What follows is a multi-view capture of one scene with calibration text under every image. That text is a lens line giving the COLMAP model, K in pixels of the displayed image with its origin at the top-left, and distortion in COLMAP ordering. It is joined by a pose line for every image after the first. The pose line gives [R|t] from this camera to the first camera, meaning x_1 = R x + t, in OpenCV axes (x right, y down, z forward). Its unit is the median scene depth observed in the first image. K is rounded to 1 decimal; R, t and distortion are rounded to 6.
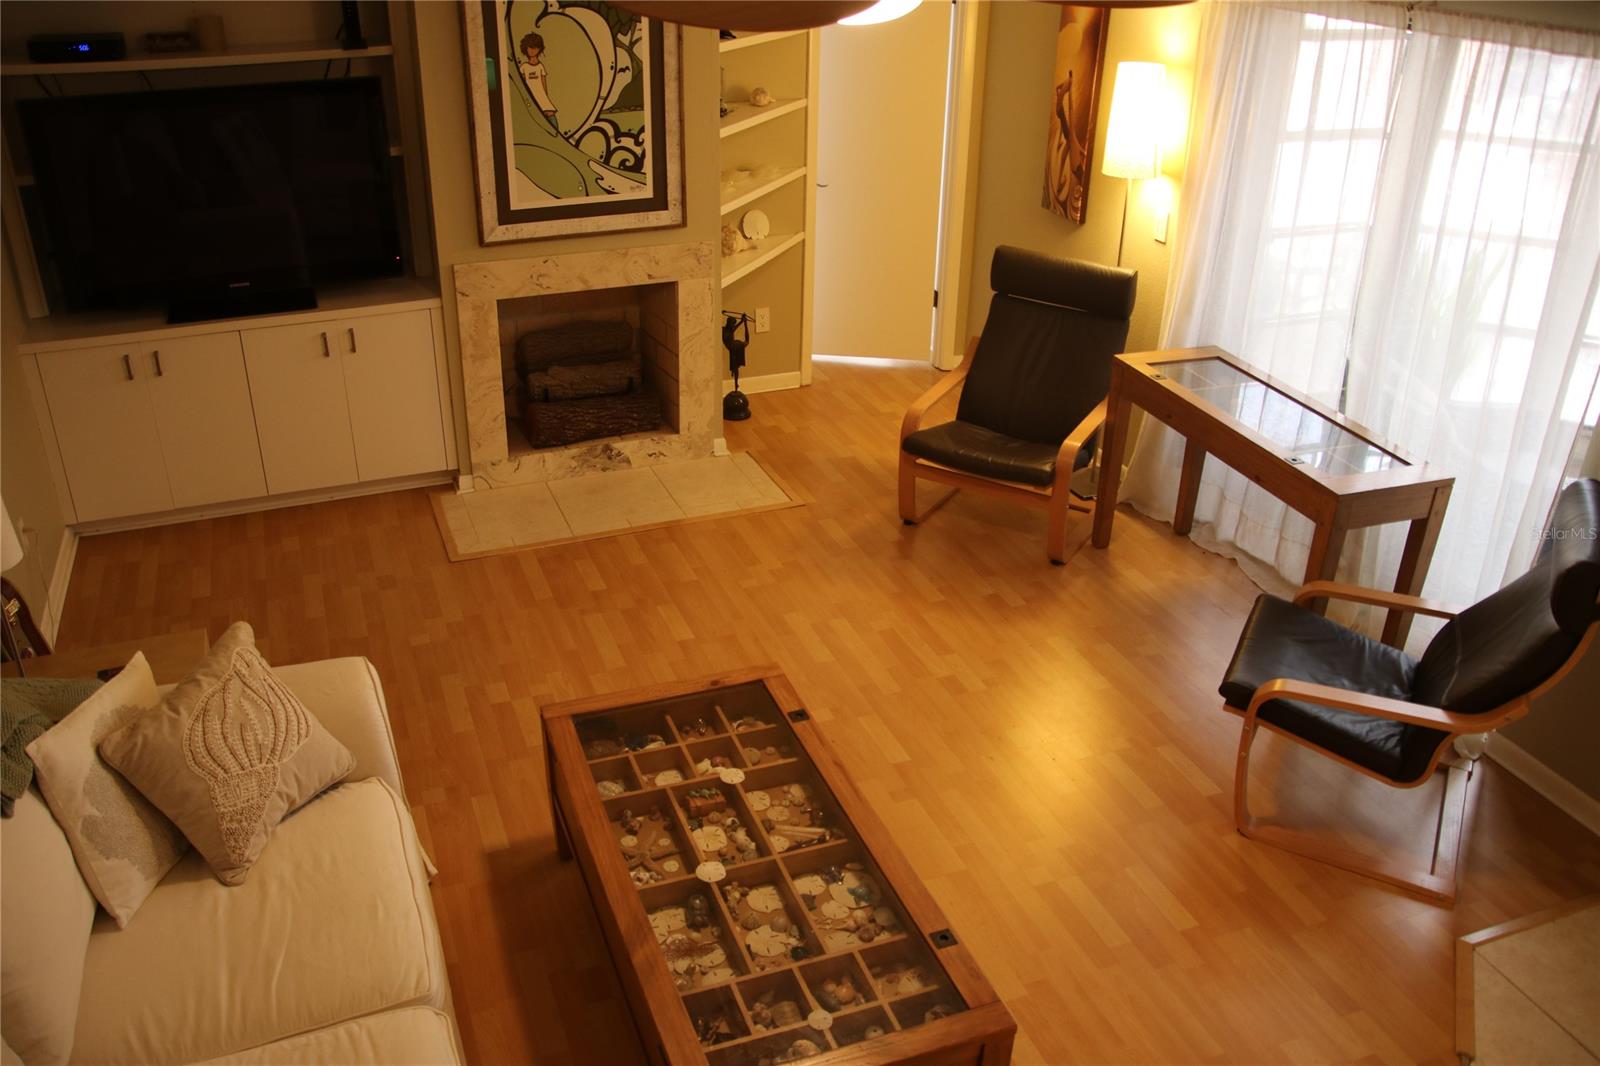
lens RADIAL K [[1352.4, 0, 790.8], [0, 1352.4, 543.4], [0, 0, 1]] dist [-0.112255, 0.099881]
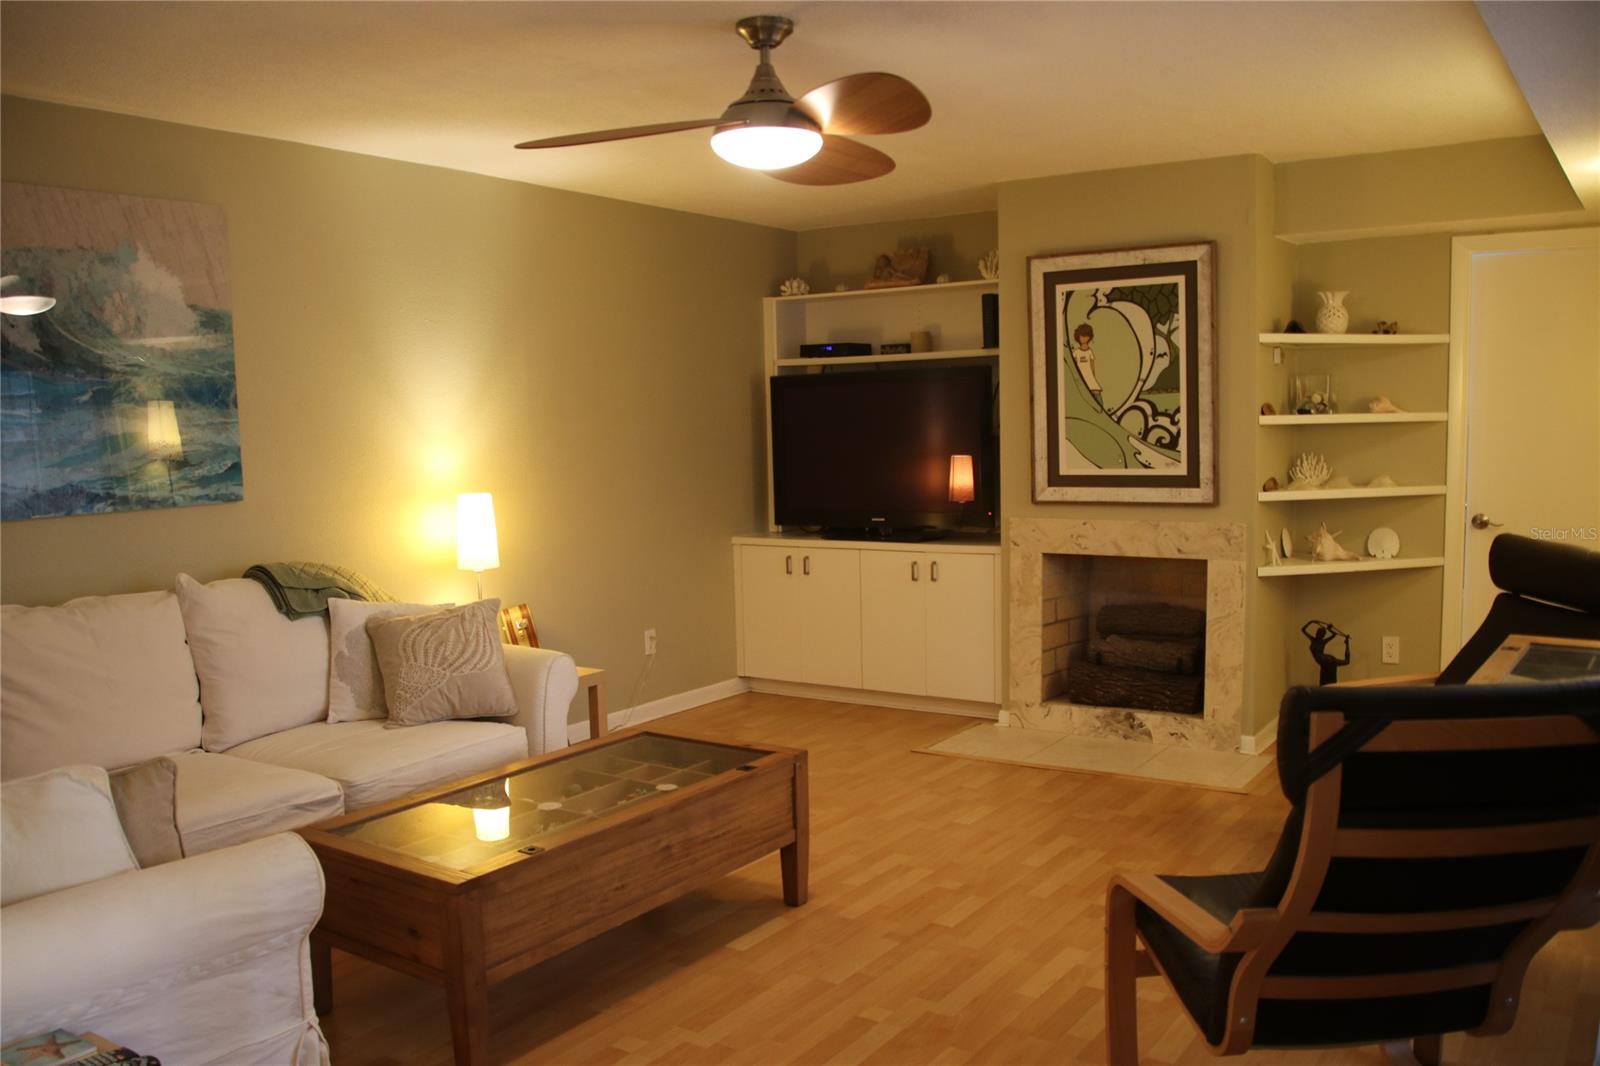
lens RADIAL K [[1352.4, 0, 778.1], [0, 1352.4, 555.4], [0, 0, 1]] dist [-0.112255, 0.099881]
pose [[0.562488, 0.059425, -0.824667, 0.598545], [-0.354304, 0.918519, -0.175475, 0.099269], [0.747045, 0.390885, 0.537711, 0.227708]]
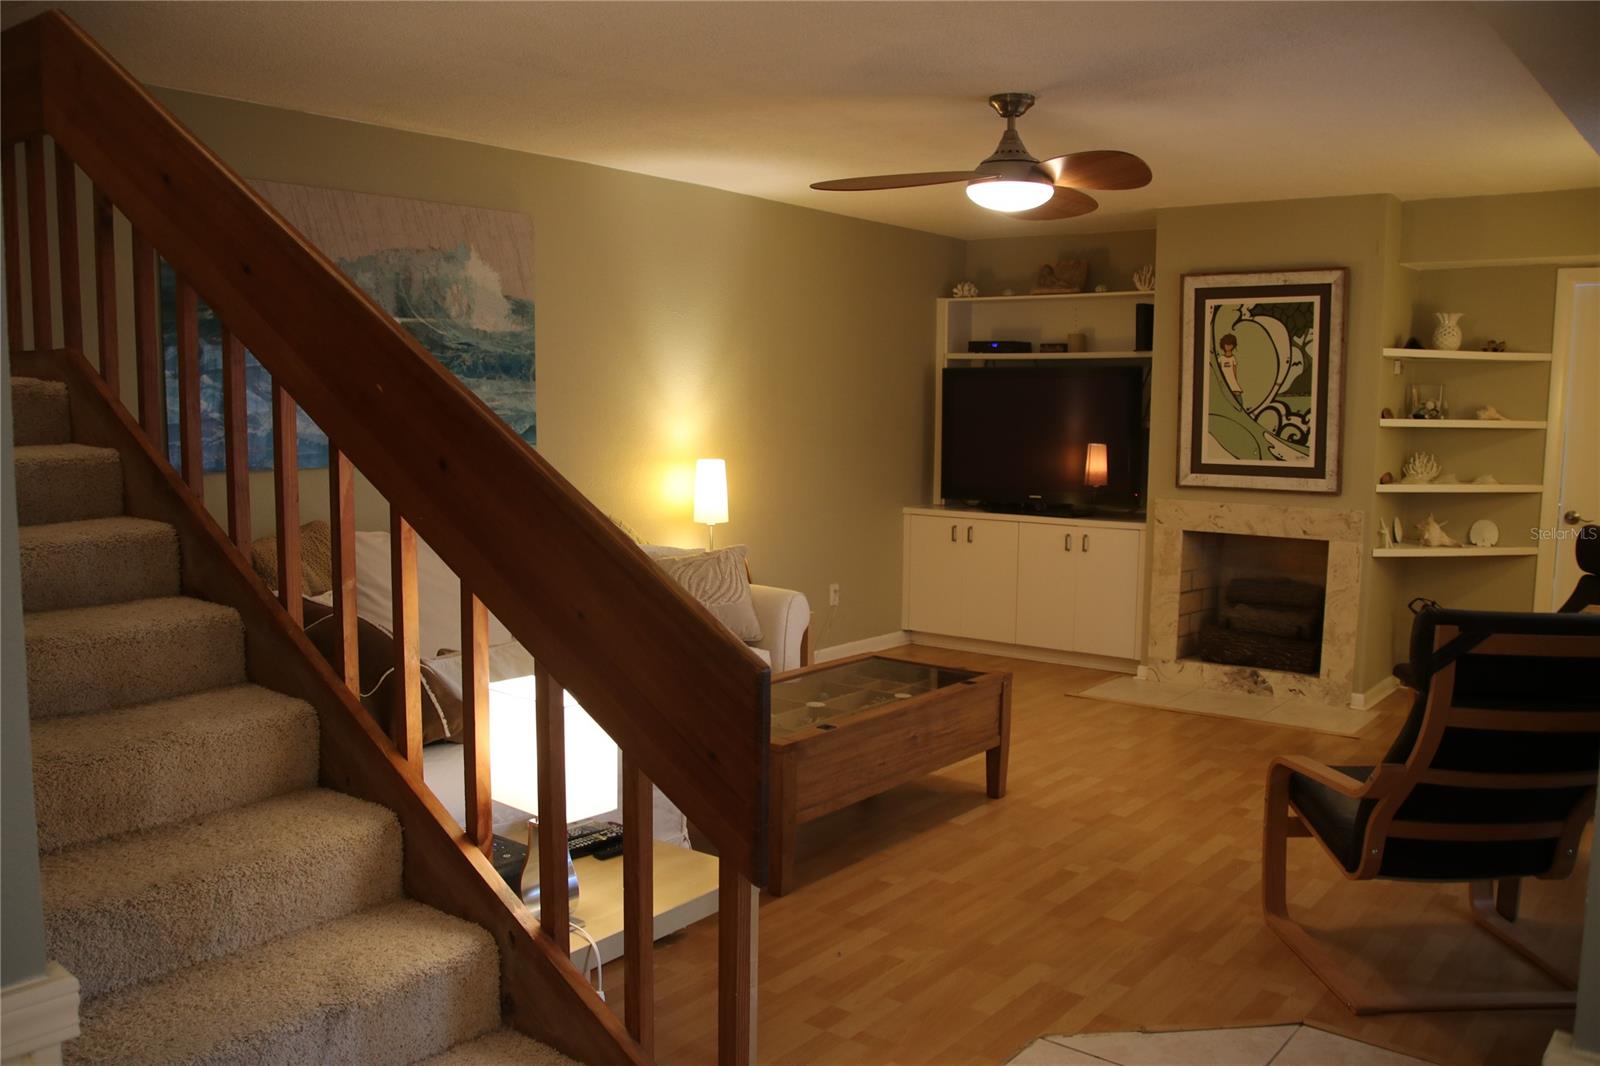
lens RADIAL K [[1352.4, 0, 783.1], [0, 1352.4, 546.4], [0, 0, 1]] dist [-0.112255, 0.099881]
pose [[0.512440, 0.087116, -0.854293, 0.707158], [-0.400353, 0.904342, -0.147929, 0.184118], [0.759686, 0.417823, 0.498298, 0.060451]]
